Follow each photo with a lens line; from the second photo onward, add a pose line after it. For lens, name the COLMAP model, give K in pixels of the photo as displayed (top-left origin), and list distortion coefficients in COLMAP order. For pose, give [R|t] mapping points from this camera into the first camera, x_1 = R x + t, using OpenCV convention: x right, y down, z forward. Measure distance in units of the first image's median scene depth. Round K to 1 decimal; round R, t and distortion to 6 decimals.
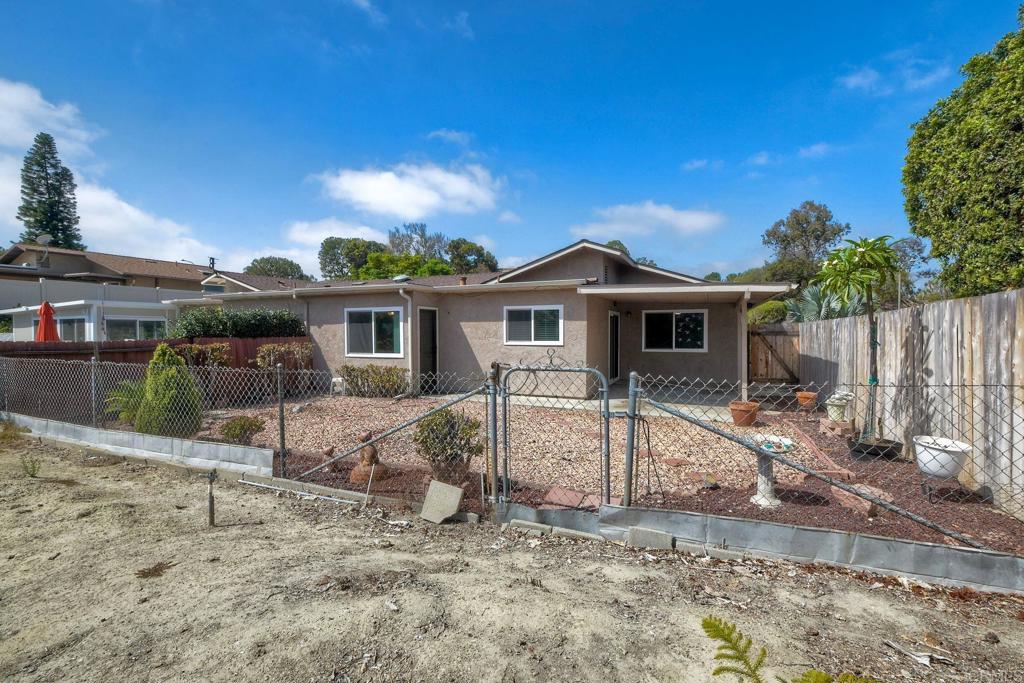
lens RADIAL K [[453.9, 0, 509.6], [0, 453.9, 343.7], [0, 0, 1]] dist [0.003995, 0.000431]
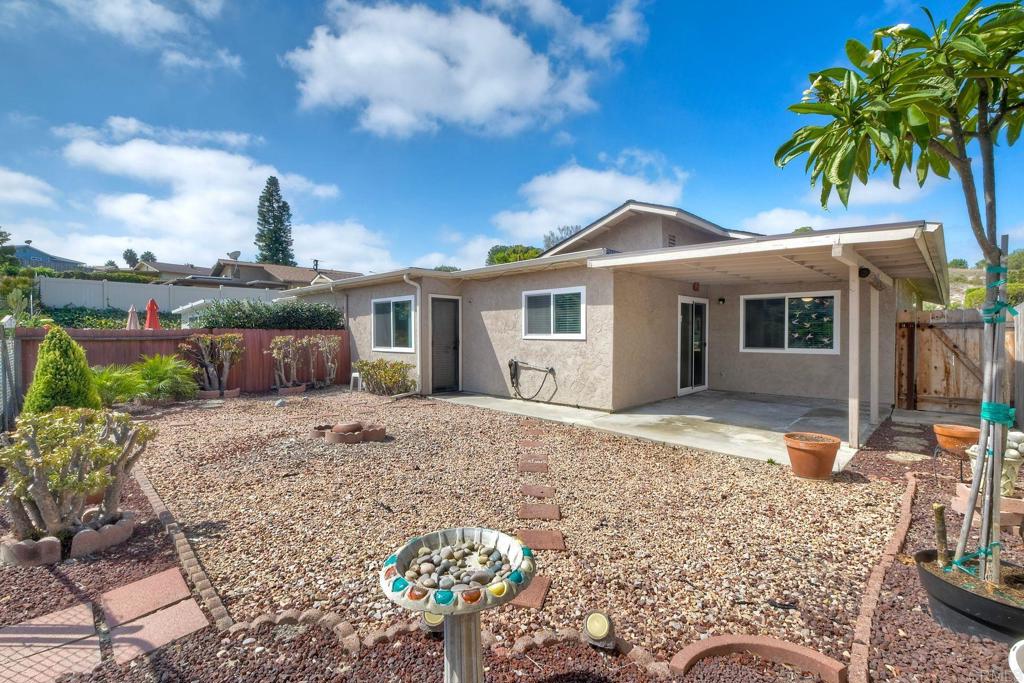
lens RADIAL K [[453.9, 0, 509.6], [0, 453.9, 343.7], [0, 0, 1]] dist [0.003995, 0.000431]
pose [[0.940656, 0.010978, -0.339184, 0.233713], [-0.012960, 0.999910, -0.003579, 0.014077], [0.339114, 0.007763, 0.940713, 0.224060]]
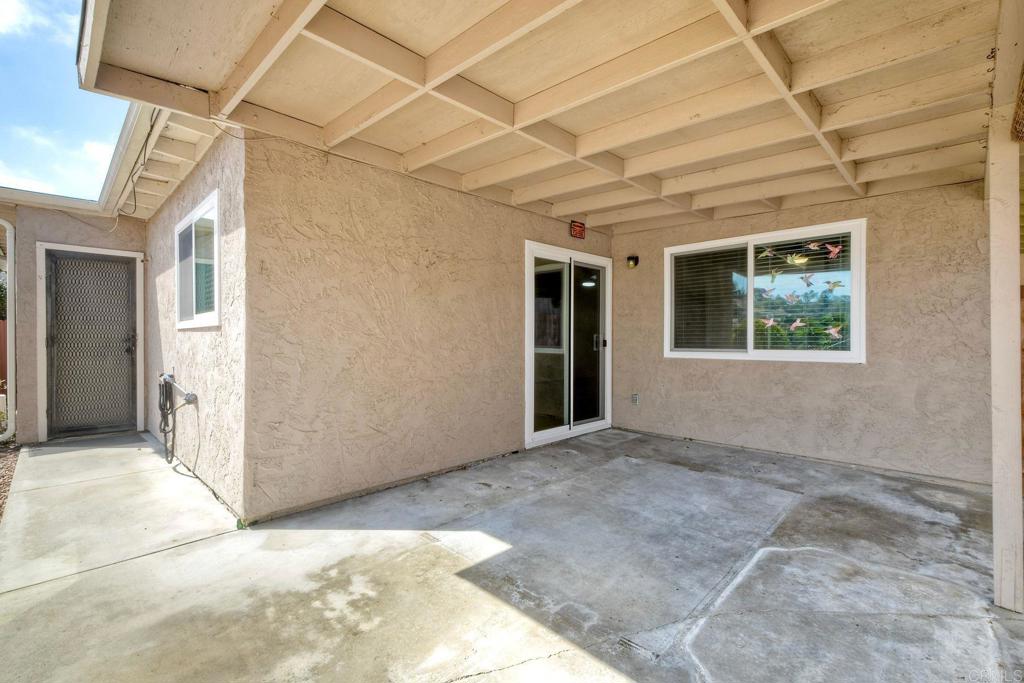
lens RADIAL K [[453.9, 0, 509.6], [0, 453.9, 343.7], [0, 0, 1]] dist [0.003995, 0.000431]
pose [[0.939102, 0.007317, -0.343562, 0.368003], [-0.013475, 0.999788, -0.015538, 0.016458], [0.343376, 0.019221, 0.939001, 0.736352]]
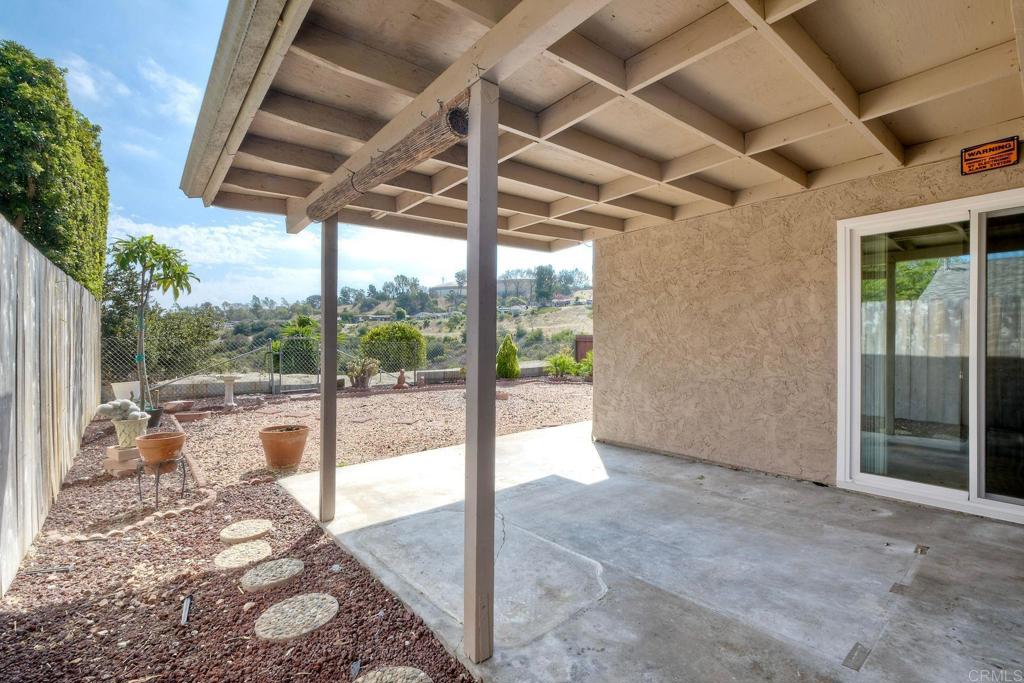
lens RADIAL K [[453.9, 0, 509.6], [0, 453.9, 343.7], [0, 0, 1]] dist [0.003995, 0.000431]
pose [[-0.440184, 0.003042, -0.897902, 0.623802], [-0.023137, 0.999624, 0.014729, 0.004461], [0.897609, 0.027258, -0.439948, 1.046423]]
